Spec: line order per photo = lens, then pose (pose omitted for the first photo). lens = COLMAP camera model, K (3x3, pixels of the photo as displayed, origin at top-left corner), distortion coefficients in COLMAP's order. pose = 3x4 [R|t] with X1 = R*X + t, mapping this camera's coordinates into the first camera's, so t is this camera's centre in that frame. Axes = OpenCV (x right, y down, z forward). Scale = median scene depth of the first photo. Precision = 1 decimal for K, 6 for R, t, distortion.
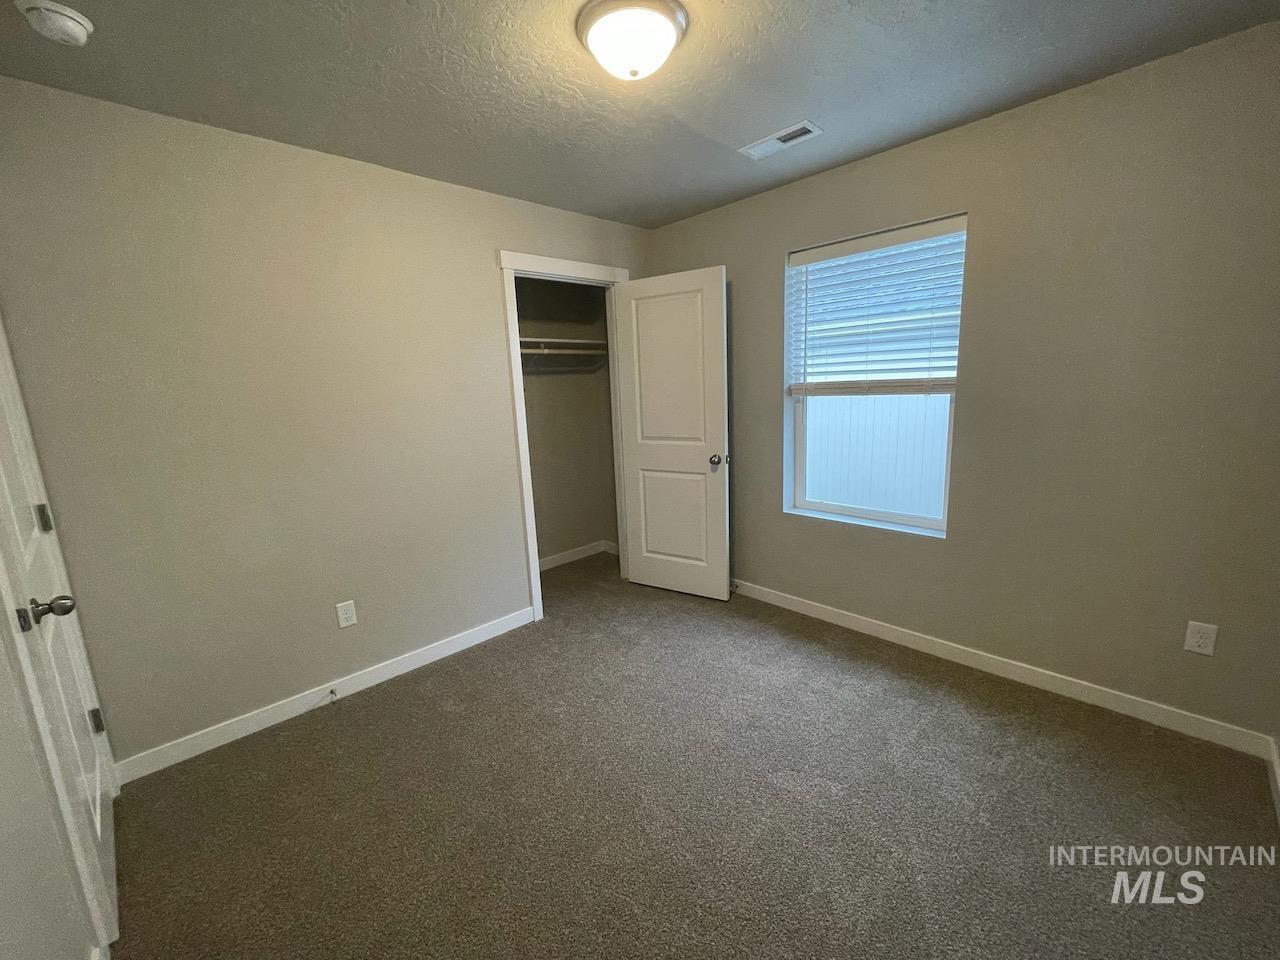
lens RADIAL K [[516.7, 0, 640.6], [0, 516.7, 477.0], [0, 0, 1]] dist [0.001214, 0.000136]
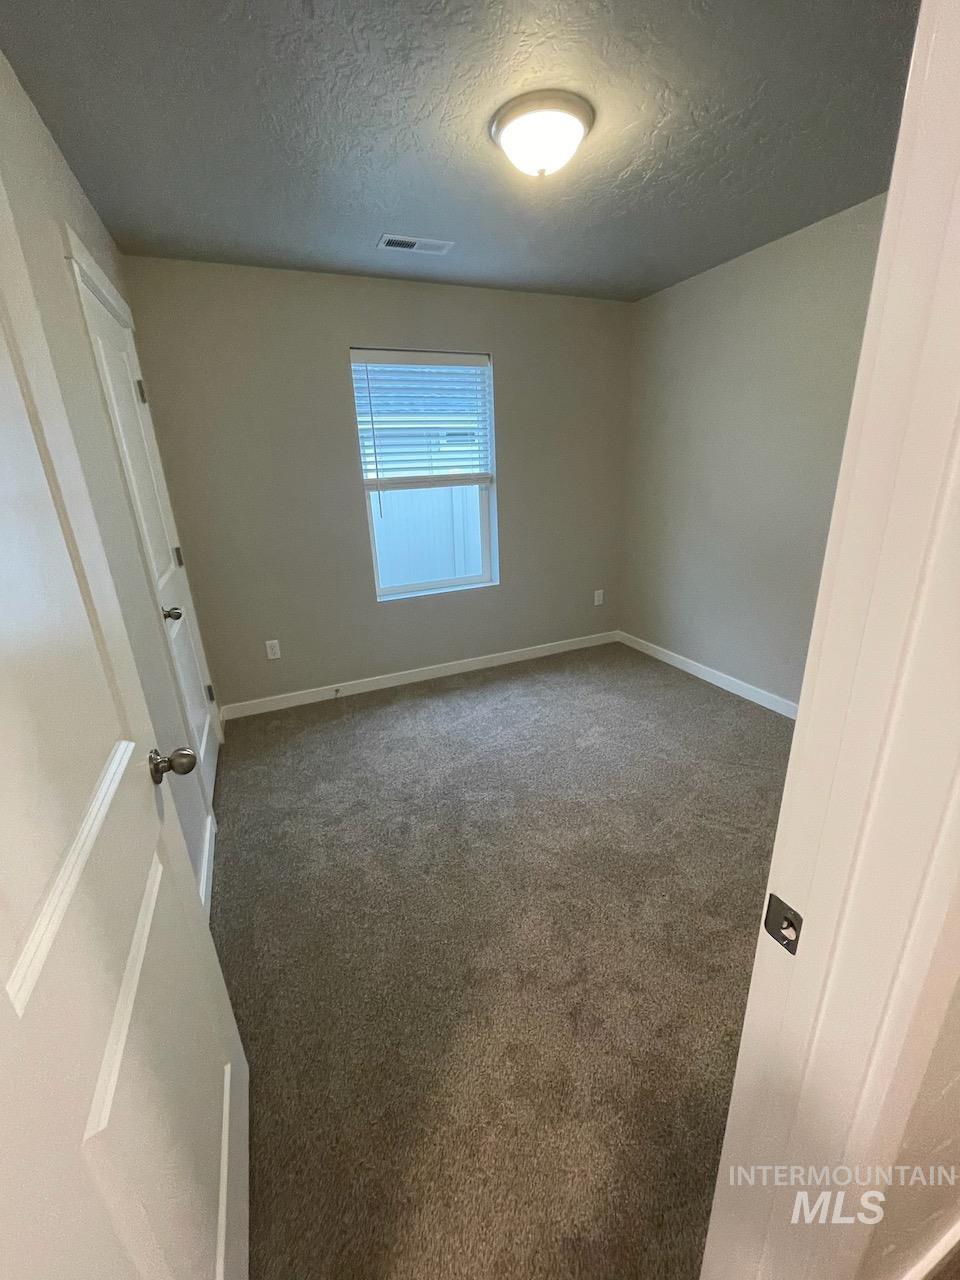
lens RADIAL K [[516.7, 0, 482.1], [0, 516.7, 641.4], [0, 0, 1]] dist [0.001214, 0.000136]
pose [[0.343256, -0.272953, 0.898706, -0.754164], [0.193793, 0.956835, 0.216590, -0.051637], [-0.919032, 0.099817, 0.381336, 0.465138]]
